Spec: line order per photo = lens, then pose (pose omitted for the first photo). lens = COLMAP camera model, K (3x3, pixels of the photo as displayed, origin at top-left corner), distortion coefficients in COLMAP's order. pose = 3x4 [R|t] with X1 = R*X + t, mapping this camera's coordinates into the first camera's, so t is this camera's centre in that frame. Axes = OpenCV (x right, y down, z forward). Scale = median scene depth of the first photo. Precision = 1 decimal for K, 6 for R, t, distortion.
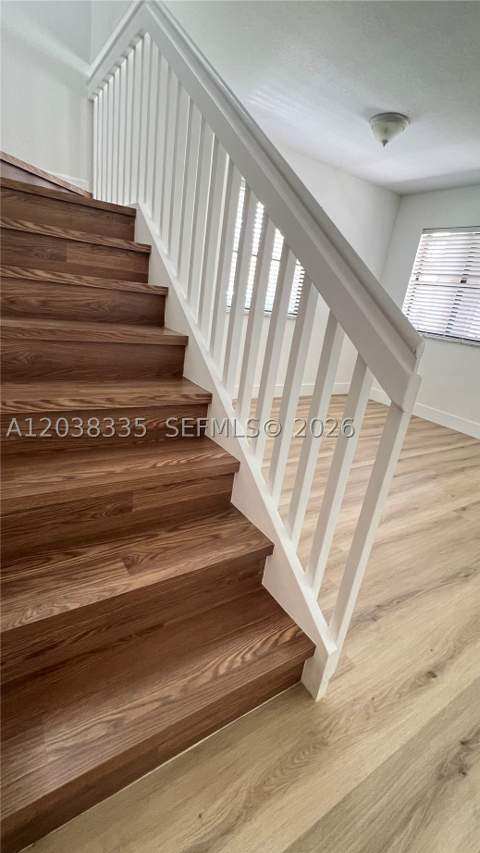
lens RADIAL K [[379.1, 0, 242.4], [0, 379.1, 425.6], [0, 0, 1]] dist [0.001723, 0.000747]
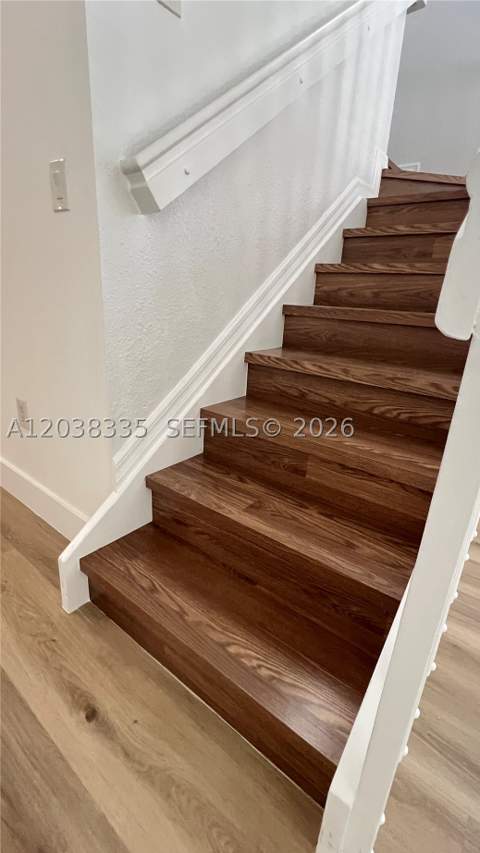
lens RADIAL K [[379.1, 0, 242.3], [0, 379.1, 426.6], [0, 0, 1]] dist [0.001723, 0.000747]
pose [[0.330436, 0.202707, -0.921804, 0.622224], [-0.323094, 0.941951, 0.091319, 0.079778], [0.886805, 0.267654, 0.376748, 0.538764]]
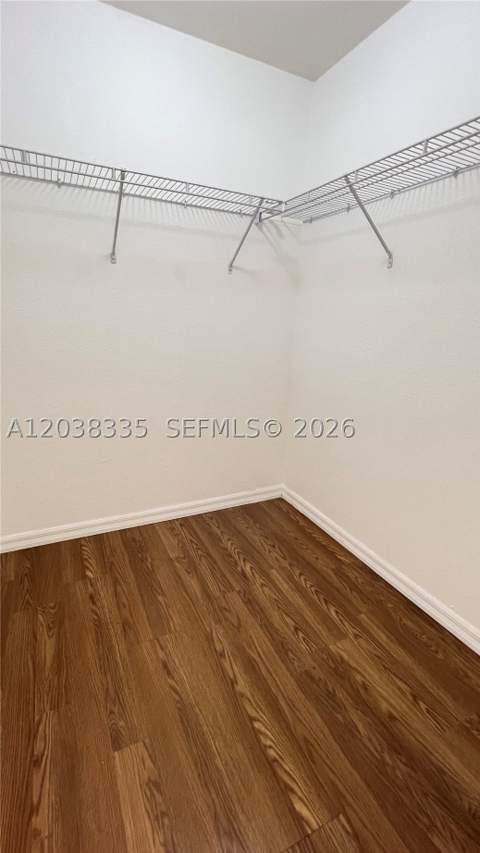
lens RADIAL K [[379.1, 0, 243.1], [0, 379.1, 425.6], [0, 0, 1]] dist [0.001723, 0.000747]
pose [[-0.109114, 0.155907, -0.981727, 0.931162], [-0.376507, 0.907555, 0.185975, -0.389517], [0.919965, 0.389920, -0.040327, 0.620059]]
